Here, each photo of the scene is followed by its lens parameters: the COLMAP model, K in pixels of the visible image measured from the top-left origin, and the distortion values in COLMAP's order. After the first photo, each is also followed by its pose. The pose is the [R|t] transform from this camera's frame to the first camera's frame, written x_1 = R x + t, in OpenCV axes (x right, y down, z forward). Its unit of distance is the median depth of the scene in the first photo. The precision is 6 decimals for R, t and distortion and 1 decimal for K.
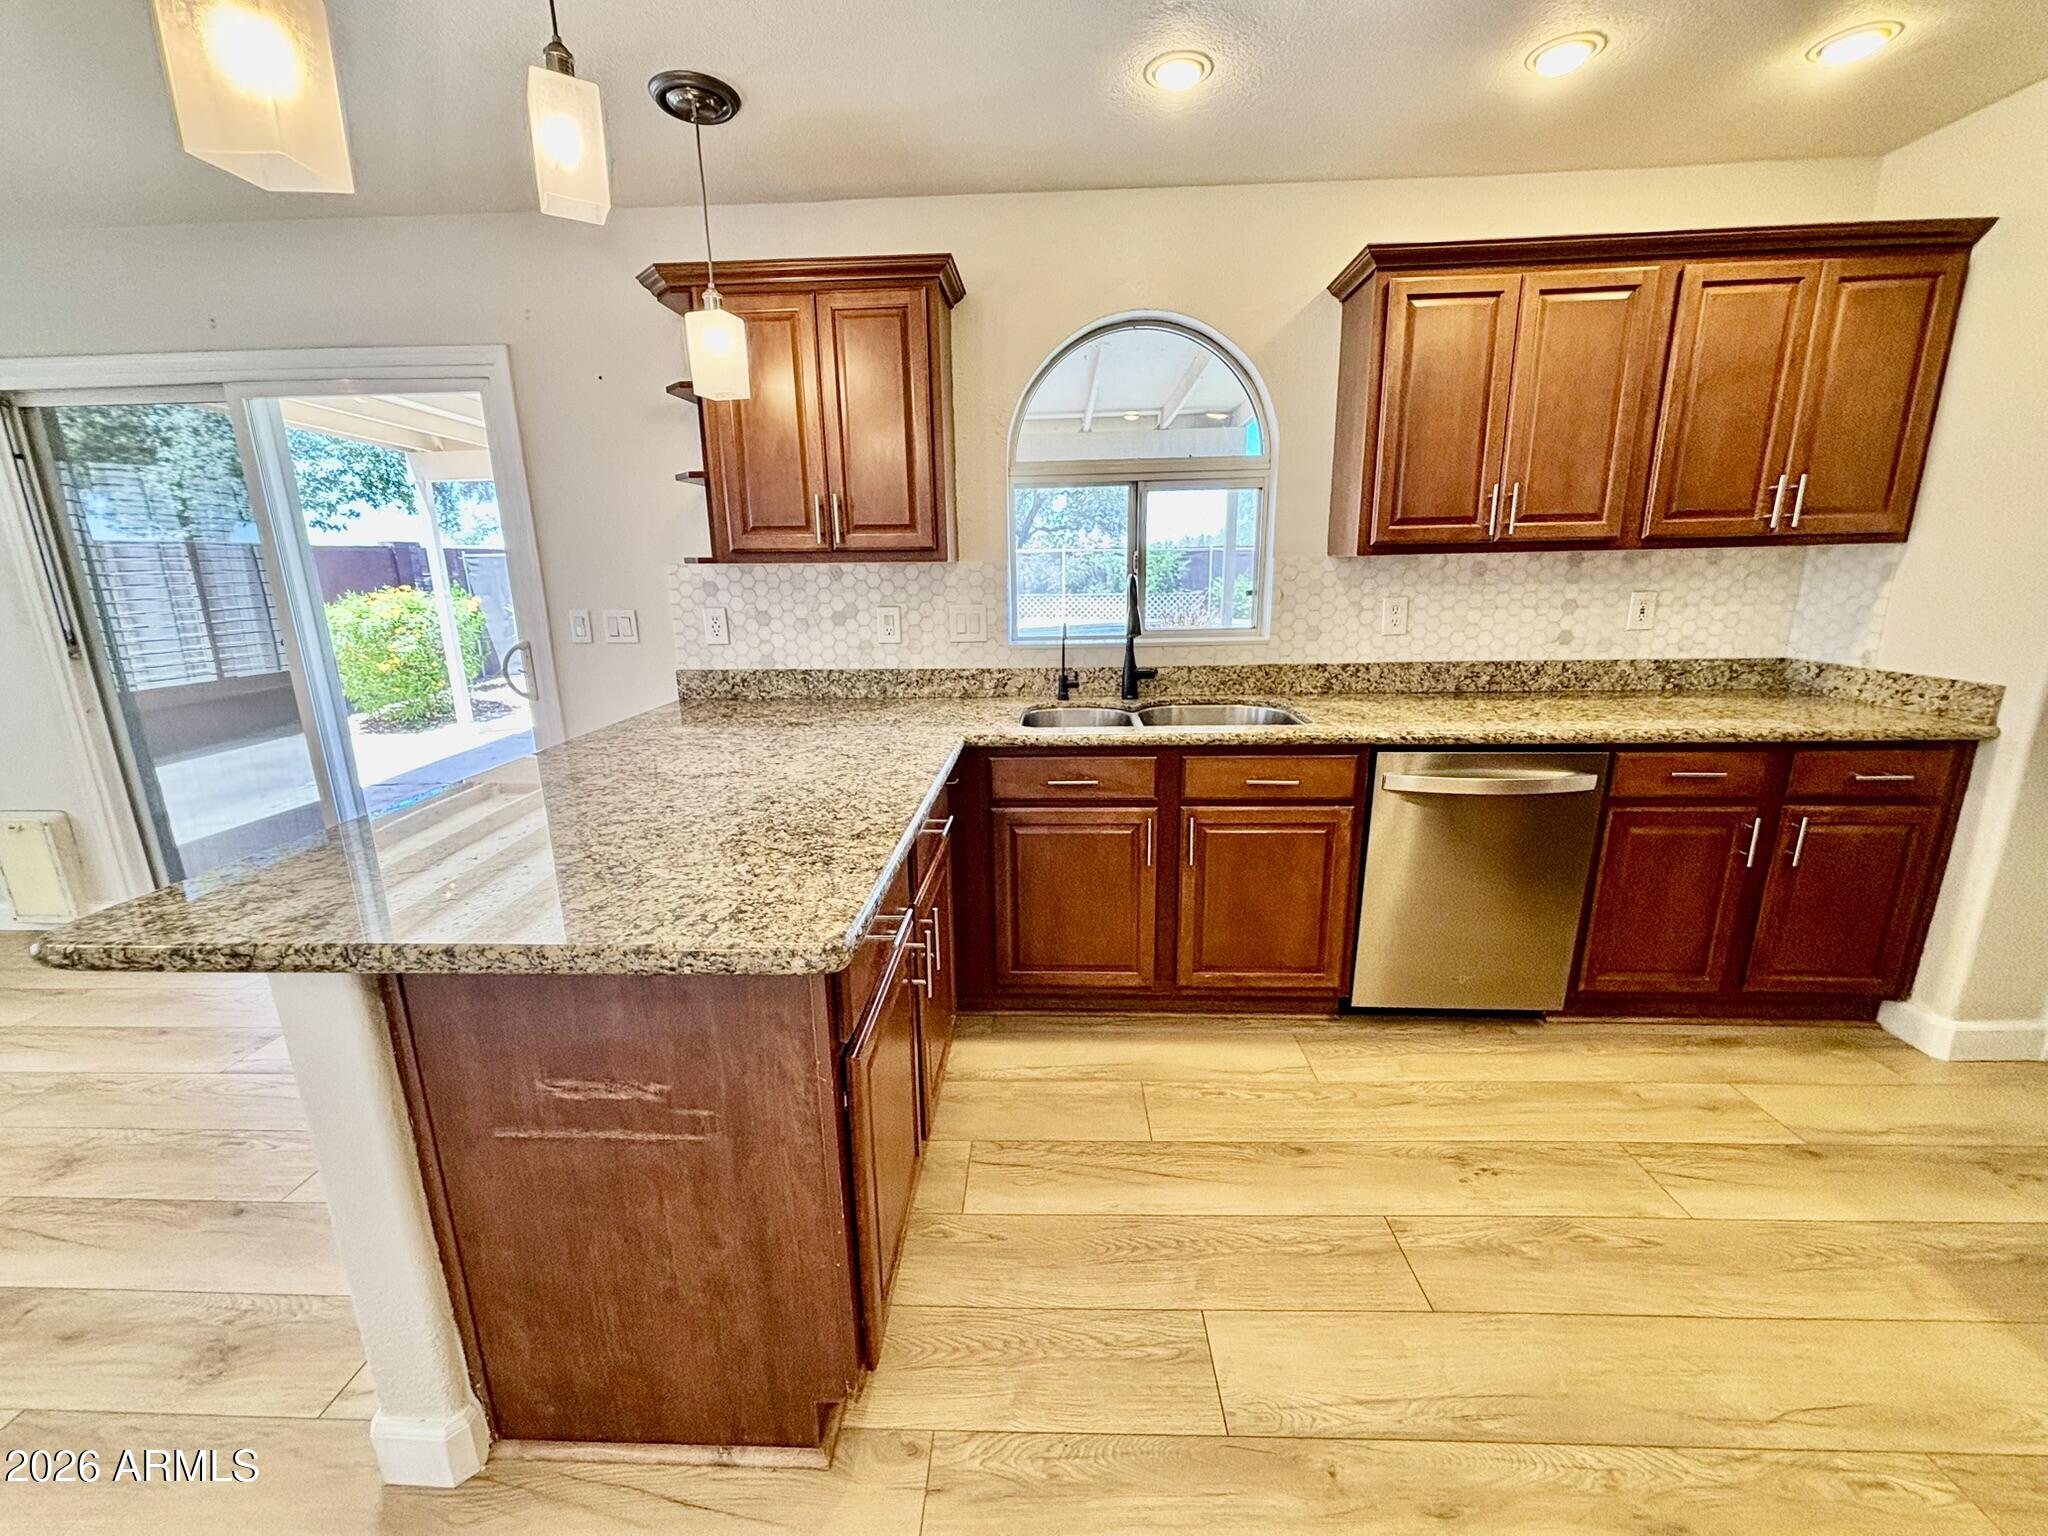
lens RADIAL K [[829.5, 0, 1028.2], [0, 829.5, 766.6], [0, 0, 1]] dist [0.000586, -0.000019]
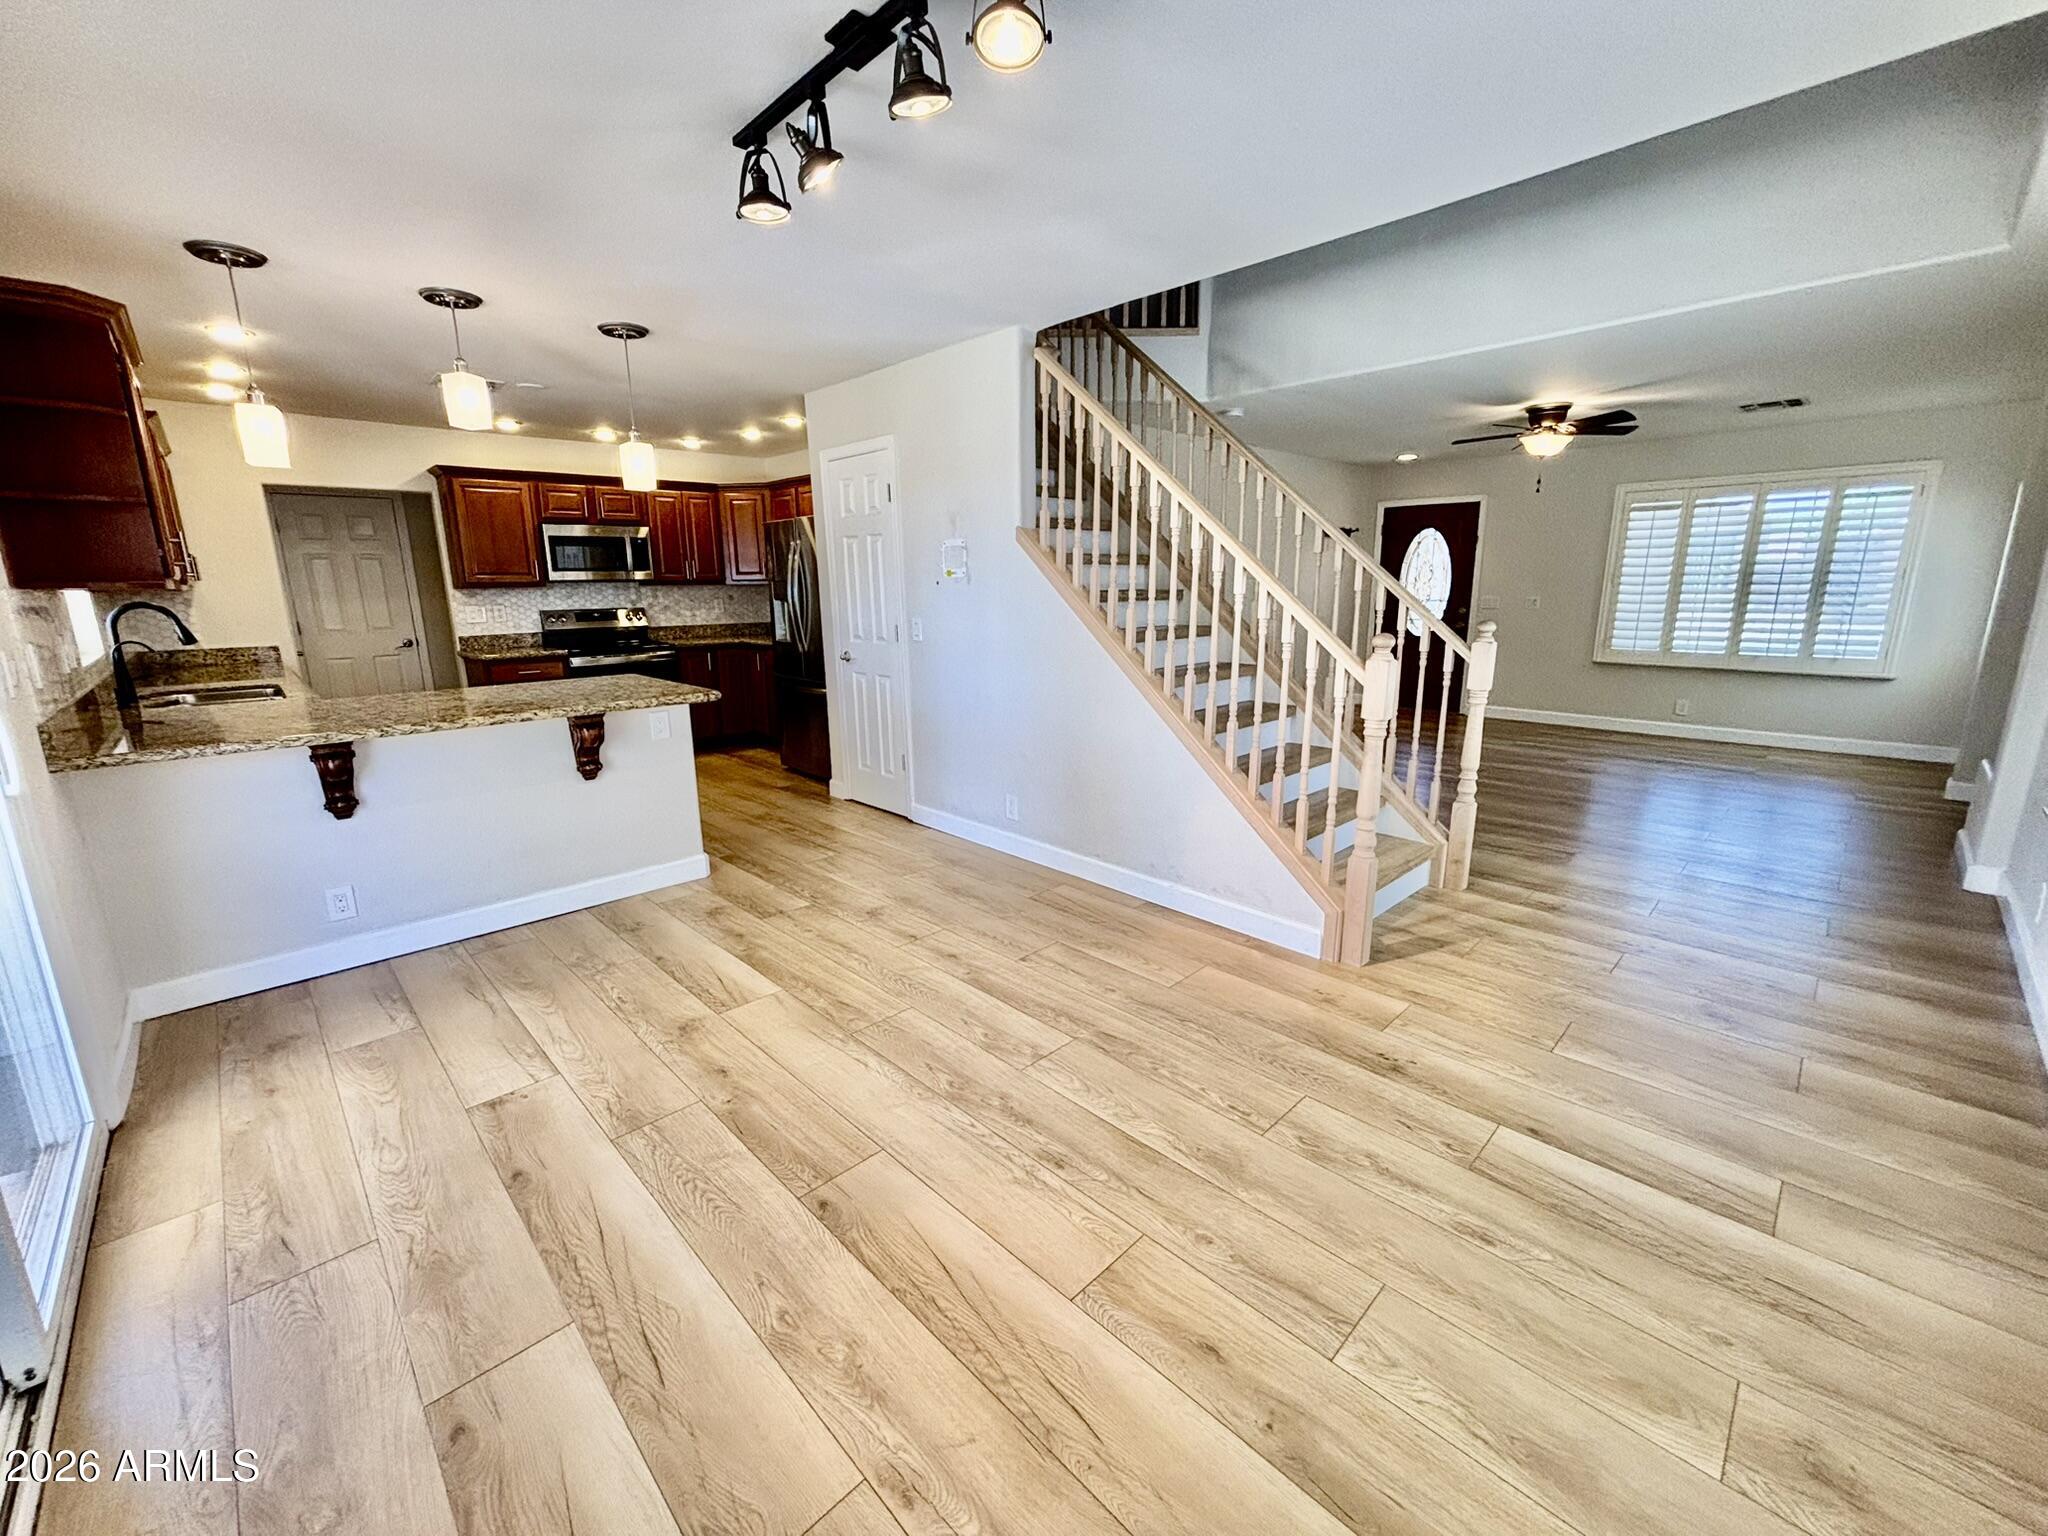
lens RADIAL K [[825.2, 0, 1020.8], [0, 825.2, 765.8], [0, 0, 1]] dist [-0.003365, -0.000747]
pose [[-0.721860, -0.126429, 0.680393, -1.720343], [0.191018, 0.908574, 0.371490, -0.203802], [-0.665155, 0.398131, -0.631713, 0.945336]]
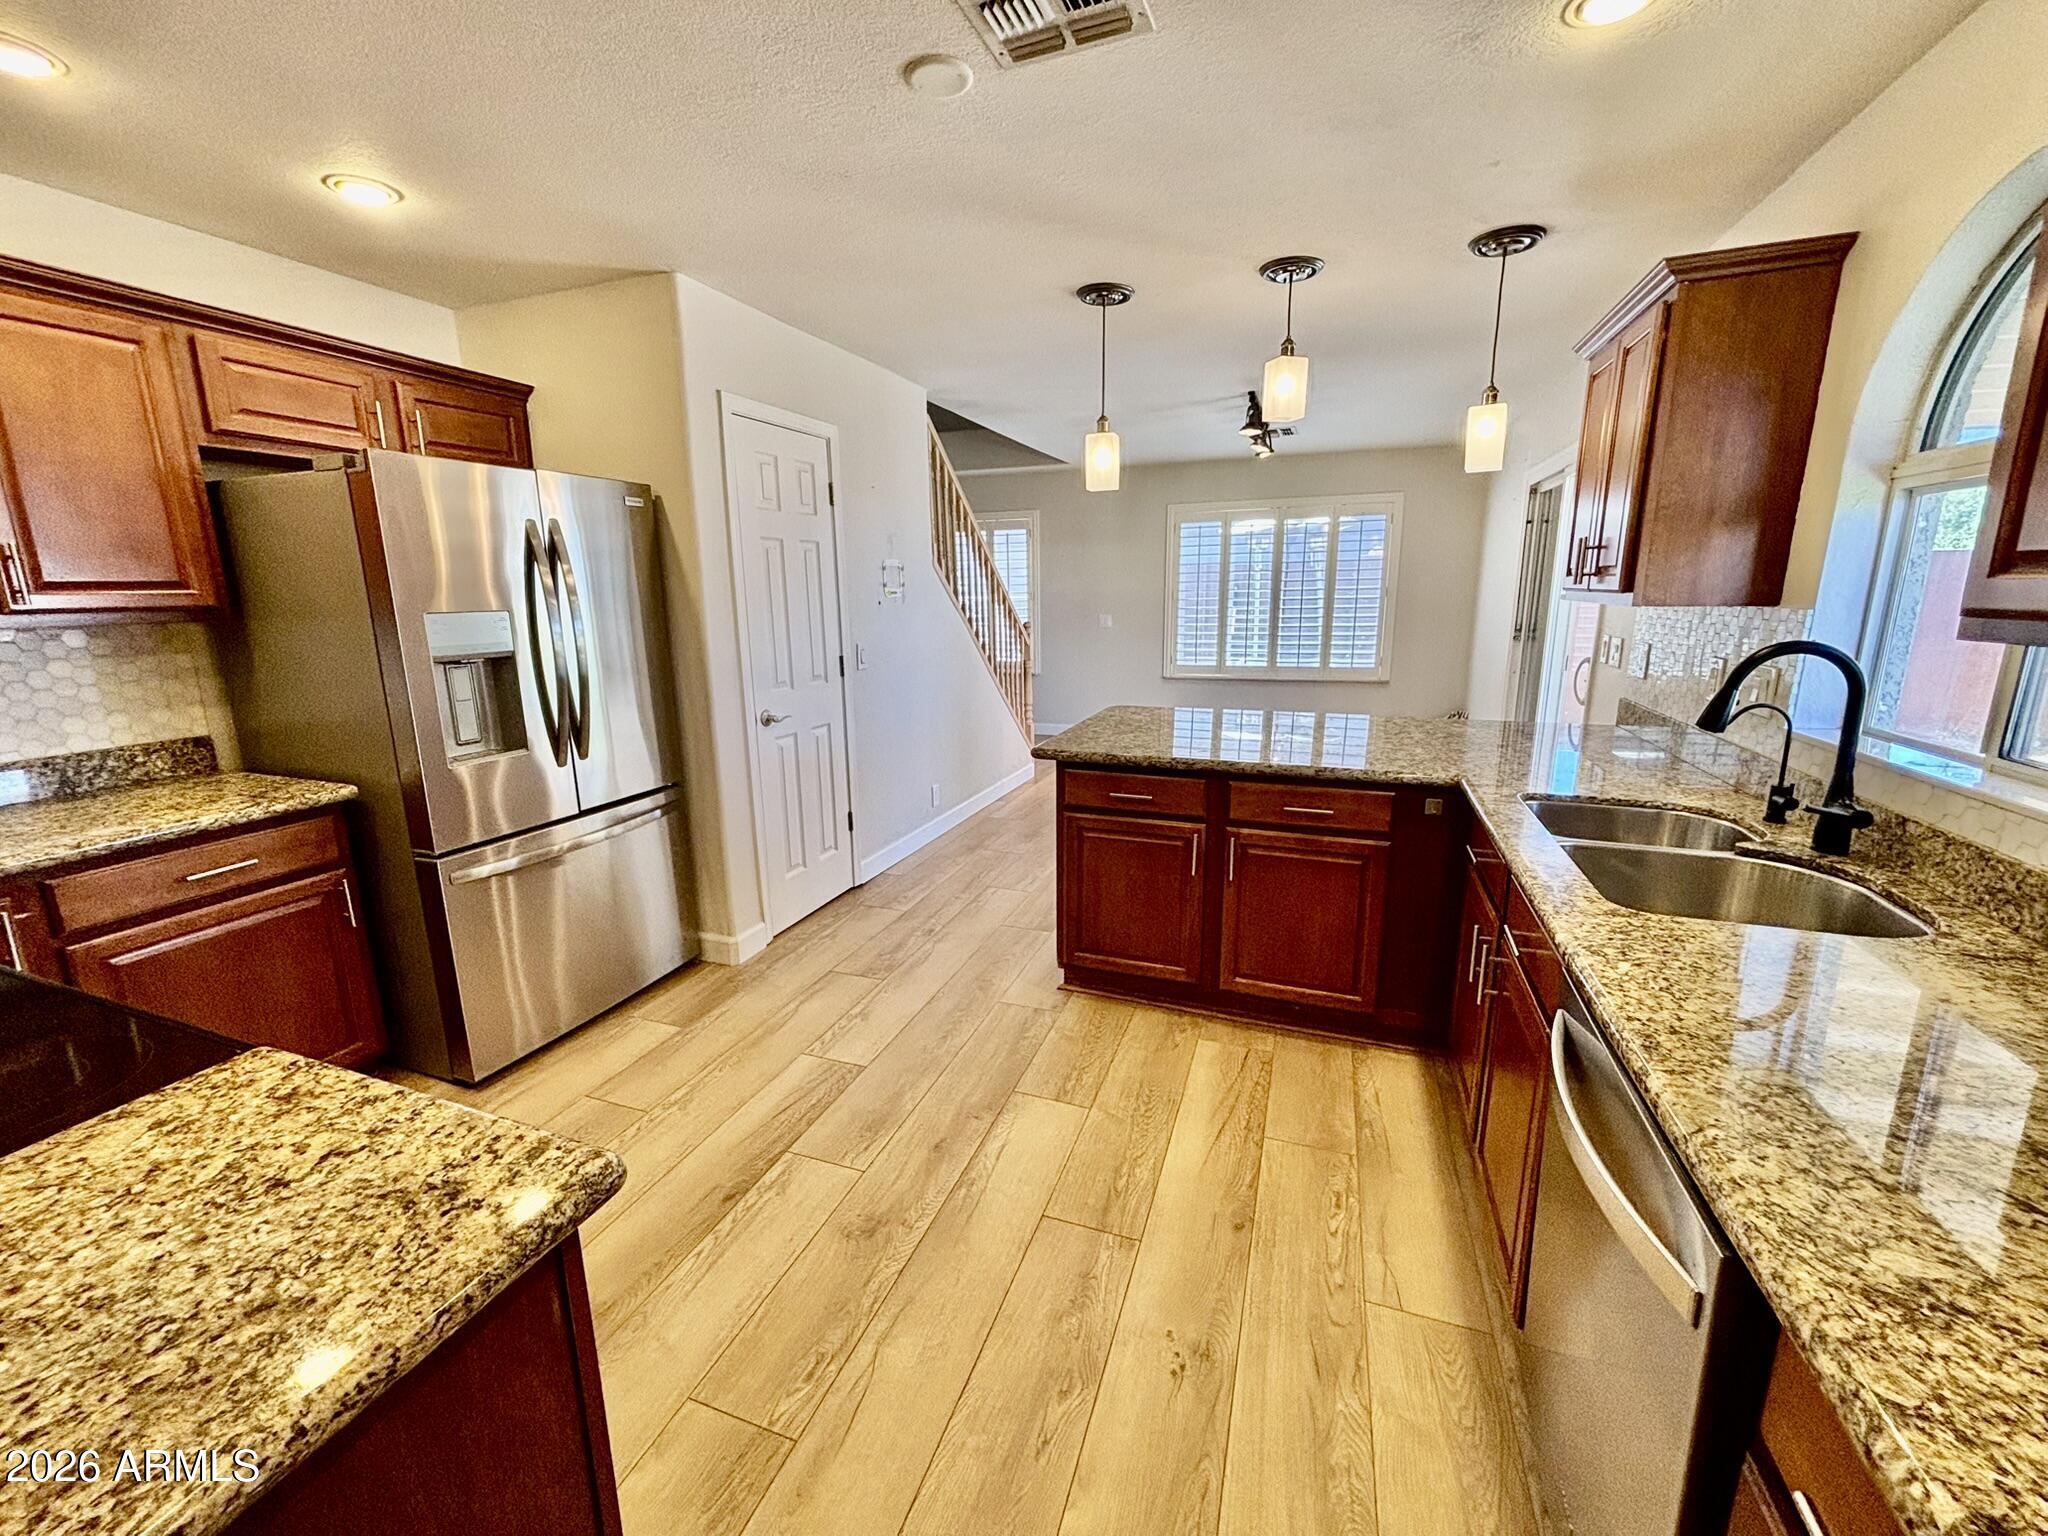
lens RADIAL K [[825.2, 0, 1020.8], [0, 825.2, 765.8], [0, 0, 1]] dist [-0.003365, -0.000747]
pose [[-0.311656, 0.222354, -0.923812, 0.846393], [-0.215842, 0.930252, 0.296720, -0.192327], [0.925355, 0.291872, -0.241926, 0.604553]]
